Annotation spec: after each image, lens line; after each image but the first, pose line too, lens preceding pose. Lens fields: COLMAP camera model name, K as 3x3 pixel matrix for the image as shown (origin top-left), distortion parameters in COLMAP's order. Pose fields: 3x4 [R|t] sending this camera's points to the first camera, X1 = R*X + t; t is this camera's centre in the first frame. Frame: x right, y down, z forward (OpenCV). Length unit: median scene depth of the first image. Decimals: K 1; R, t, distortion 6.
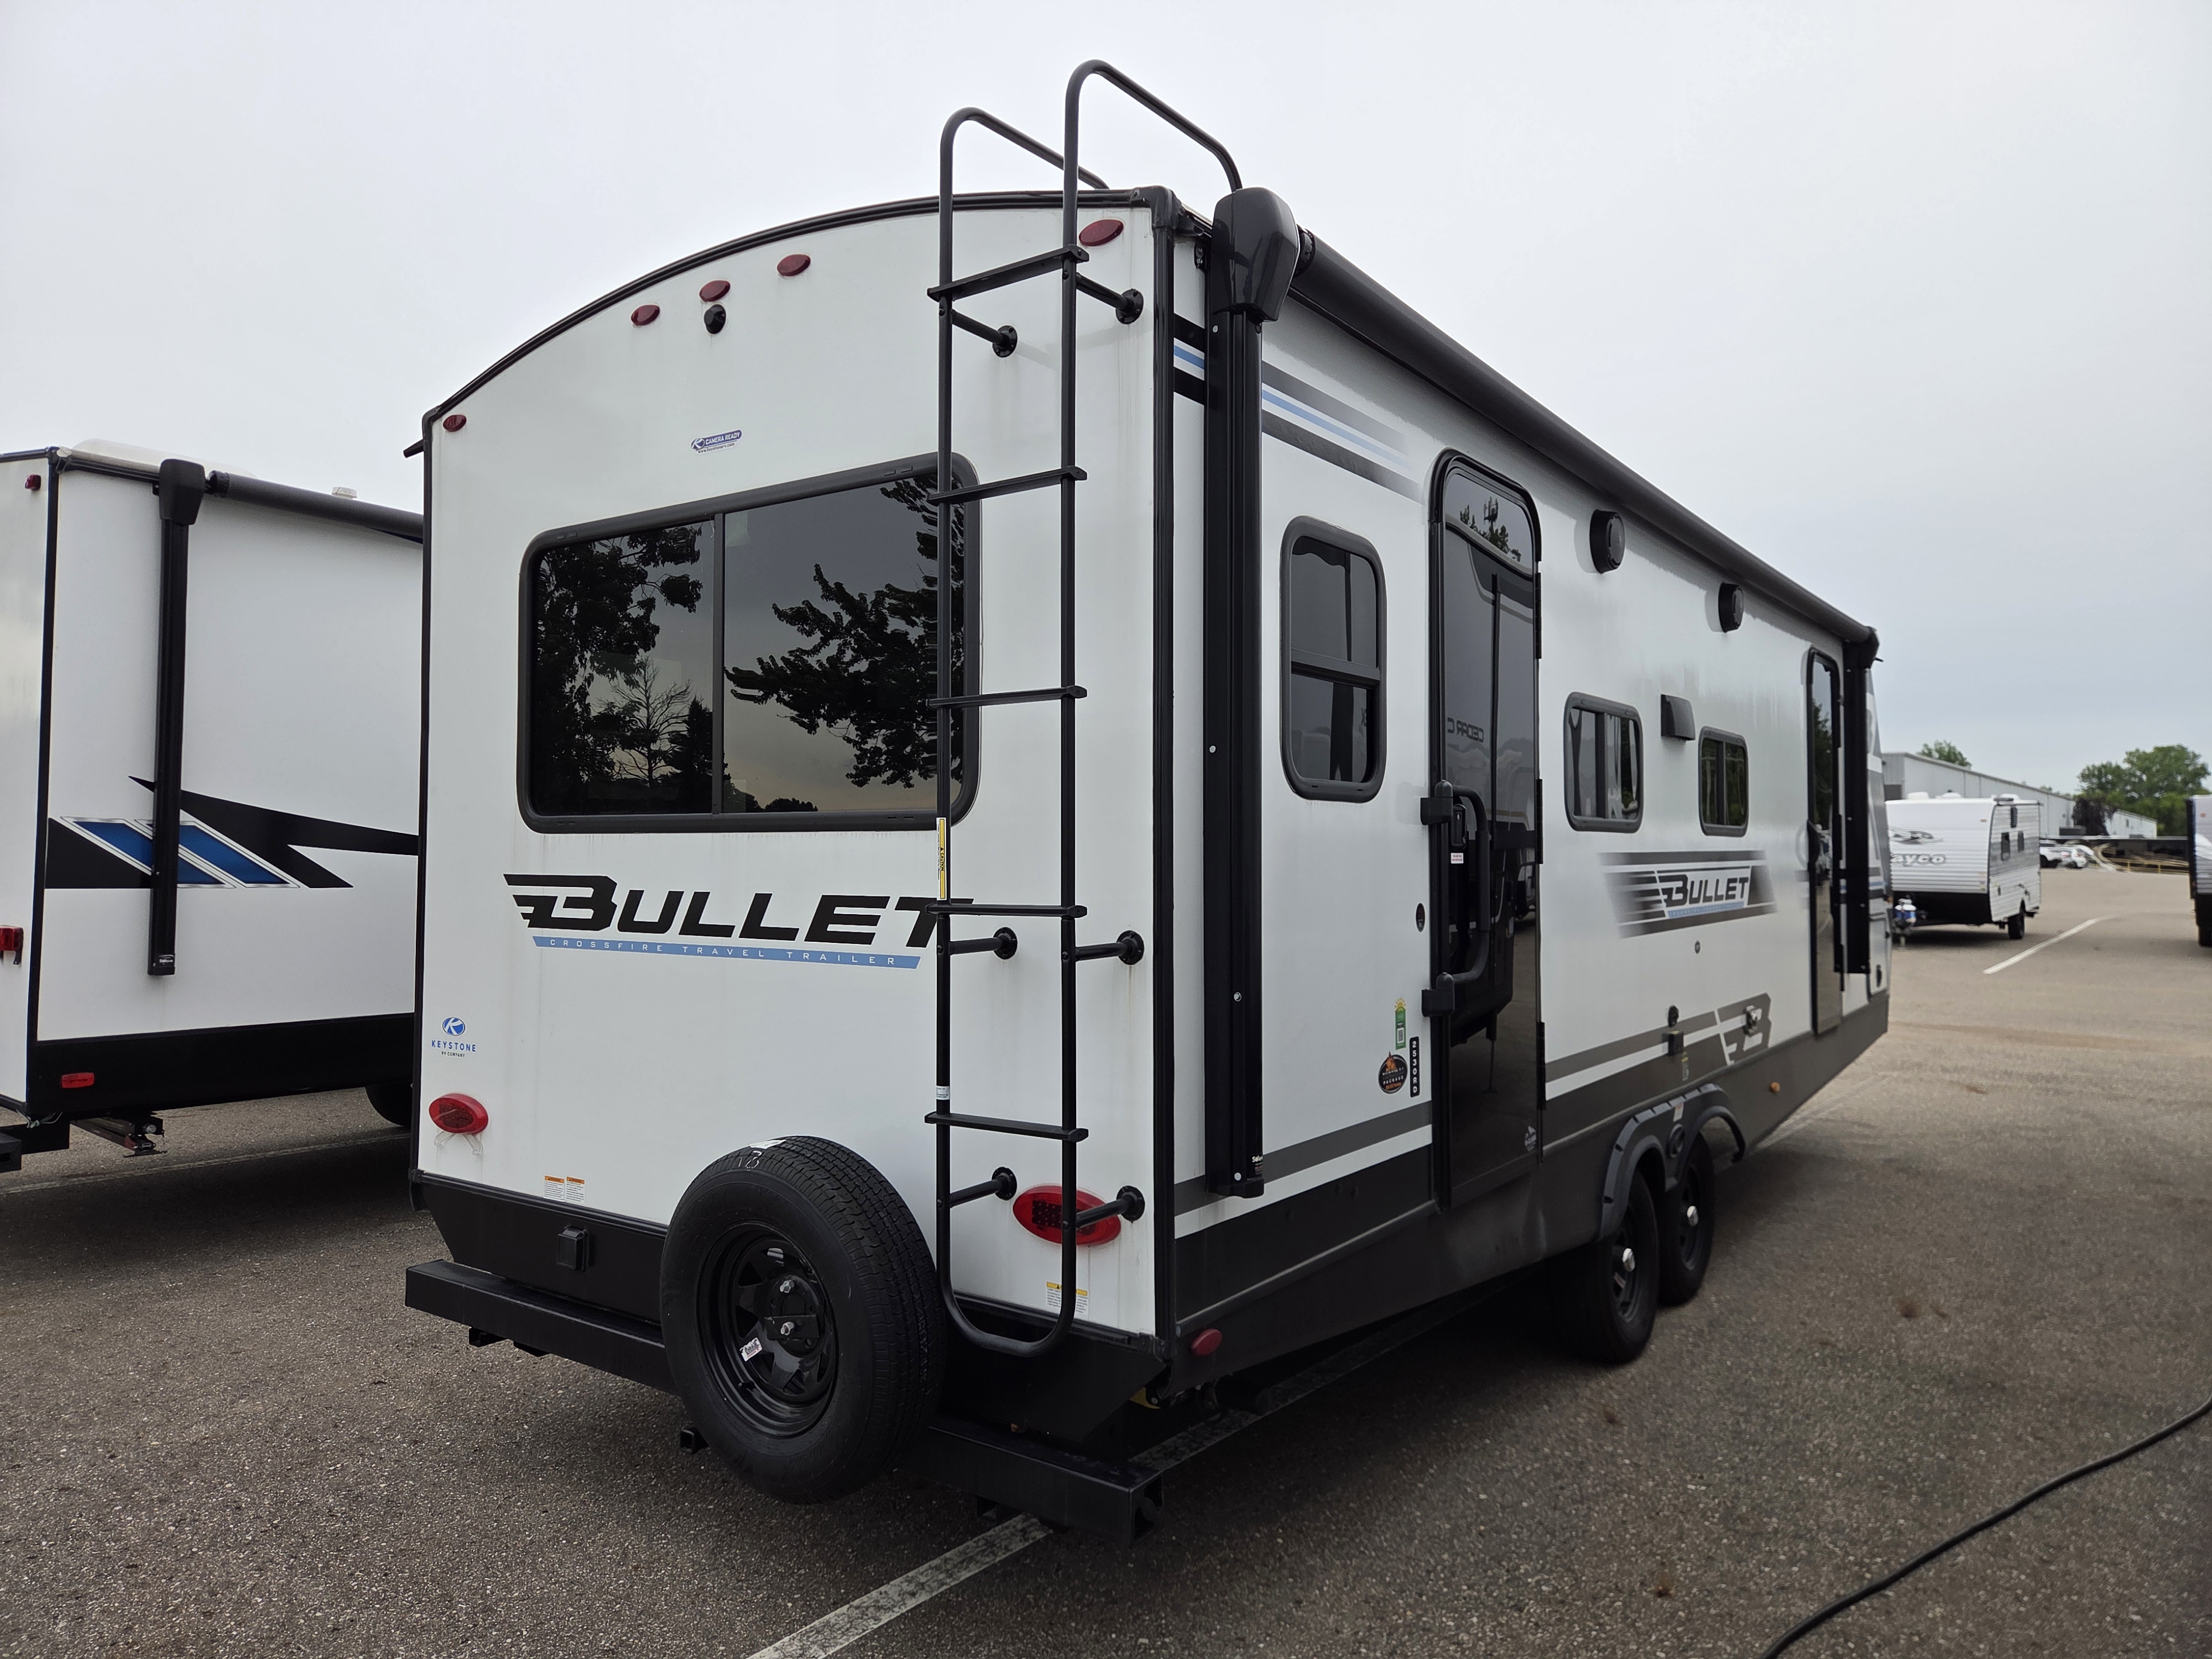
lens RADIAL K [[1481.2, 0, 1111.2], [0, 1481.2, 801.3], [0, 0, 1]] dist [0.082781, -0.082928]
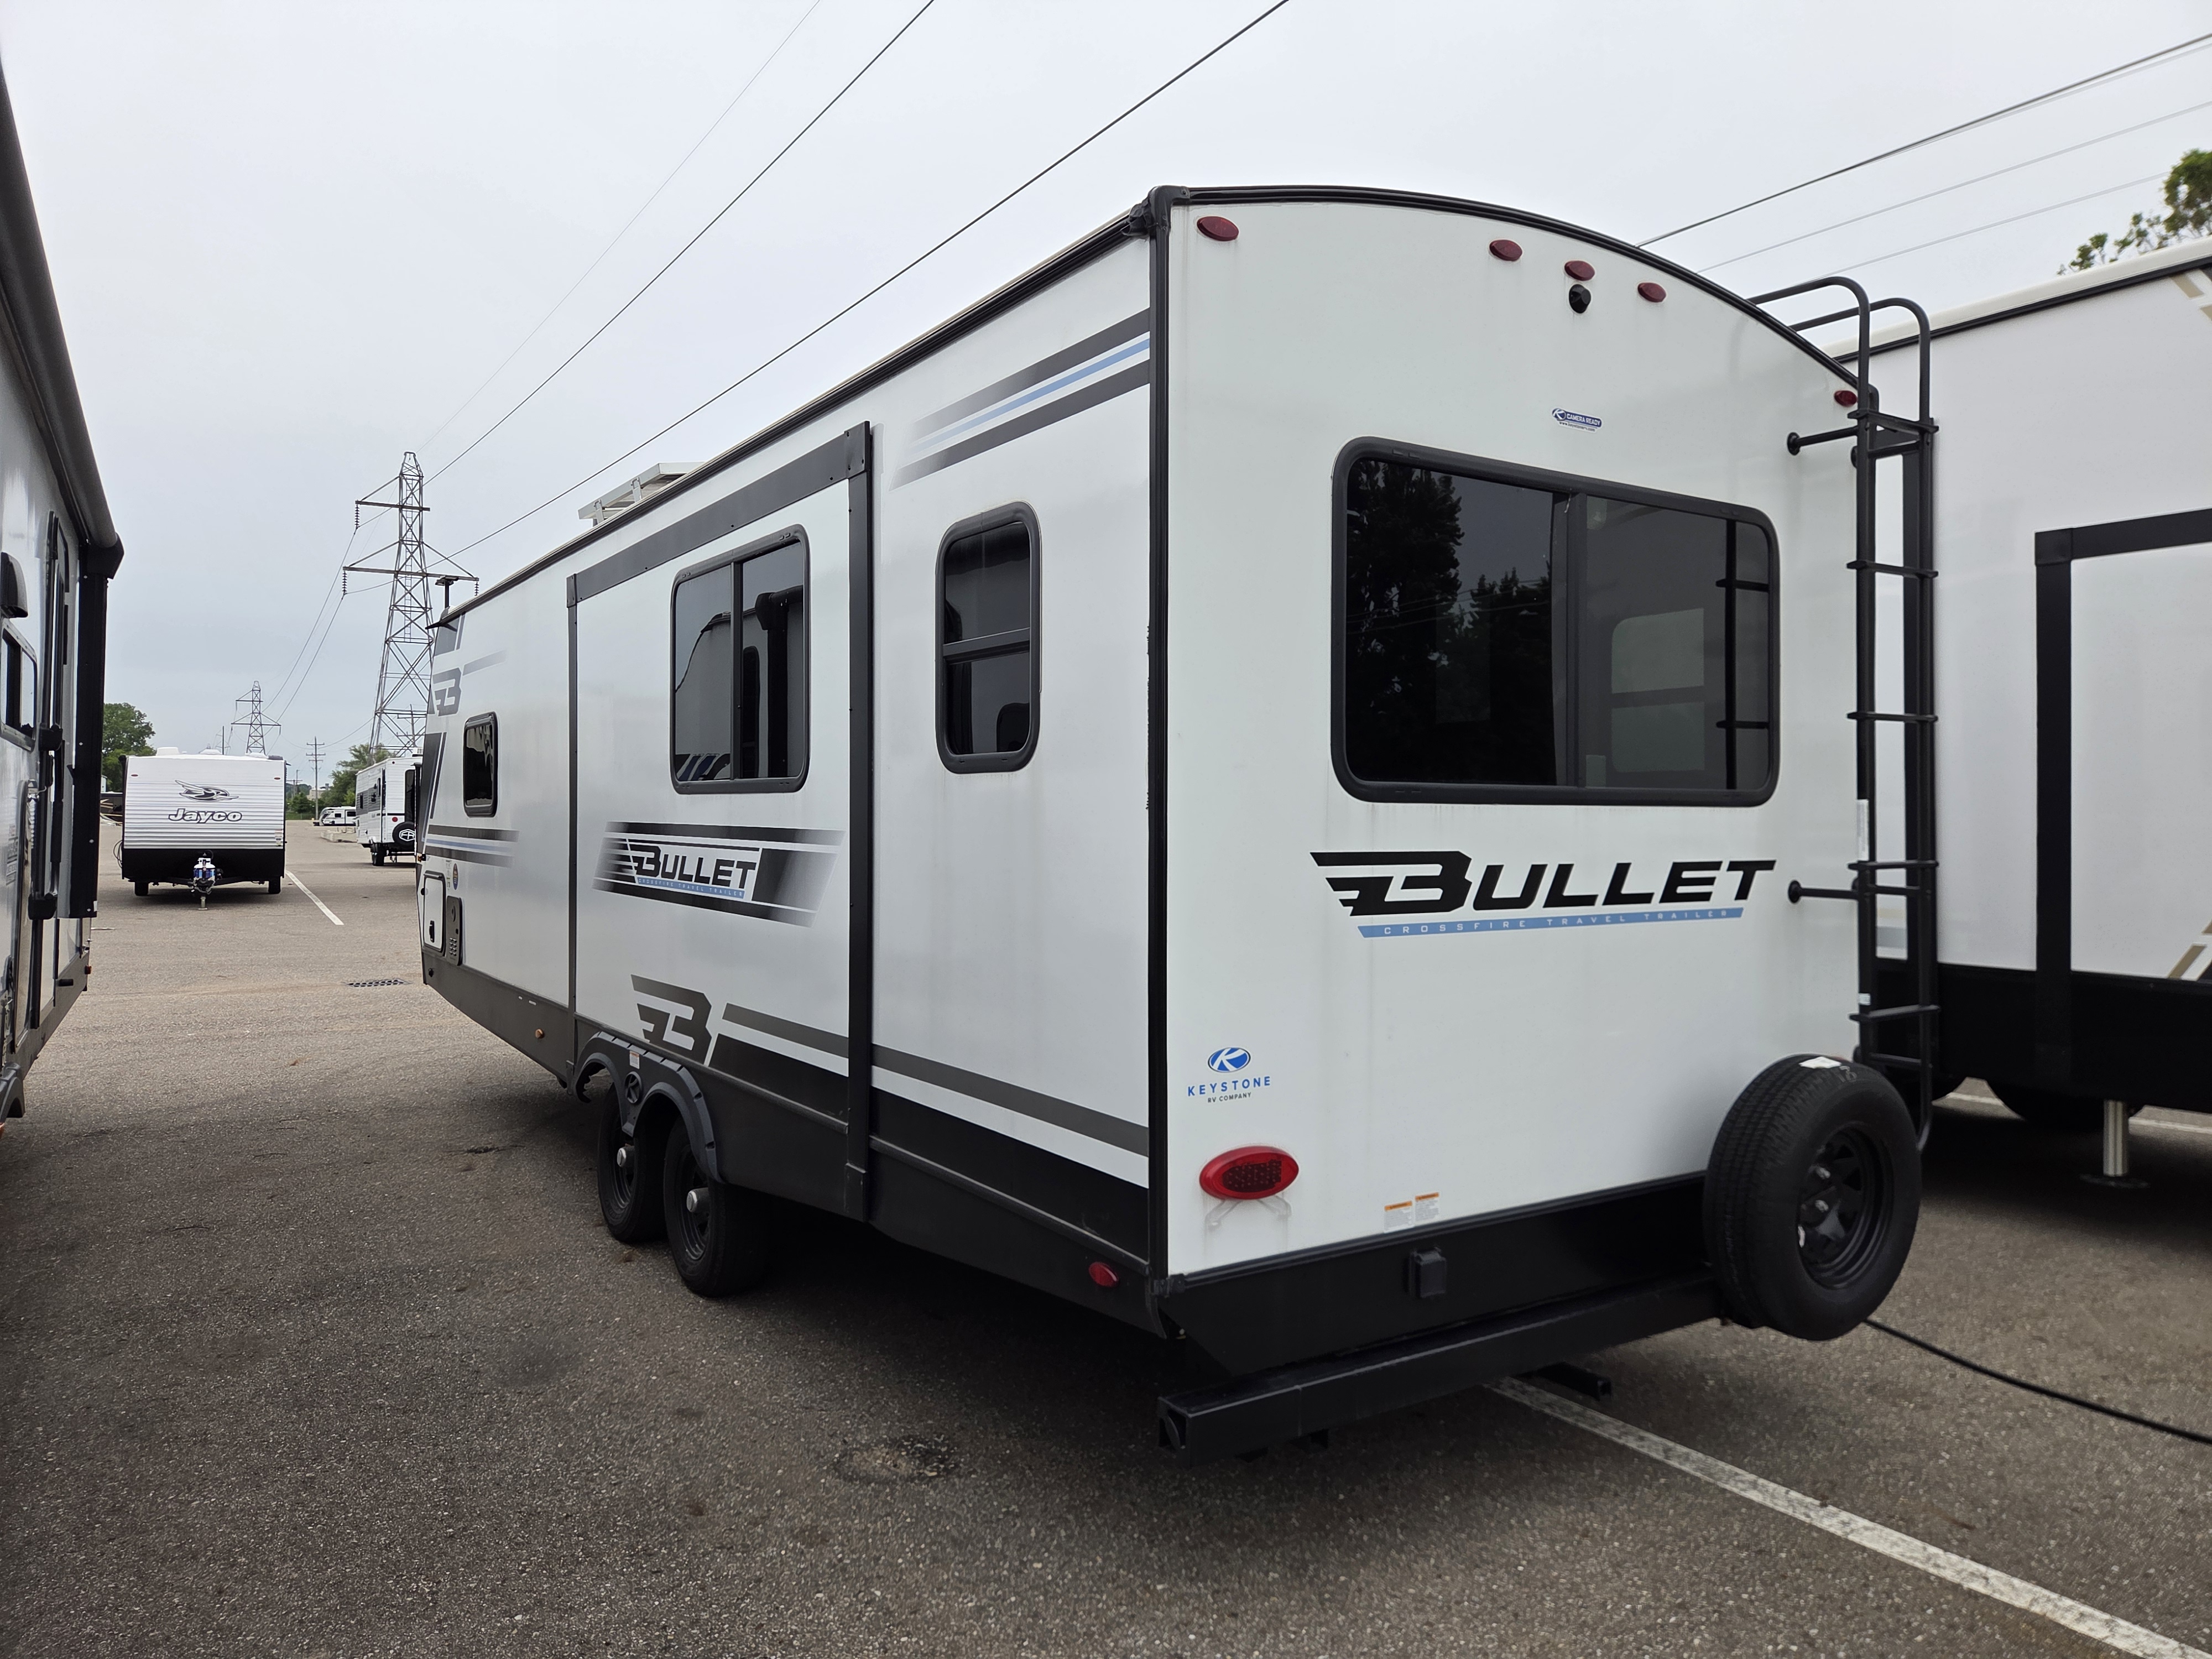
lens RADIAL K [[1481.2, 0, 1111.2], [0, 1481.2, 801.3], [0, 0, 1]] dist [0.082781, -0.082928]
pose [[0.352645, 0.008237, 0.935721, -1.302174], [-0.036161, 0.999334, 0.004831, 0.024064], [-0.935058, -0.035540, 0.352708, 0.911551]]
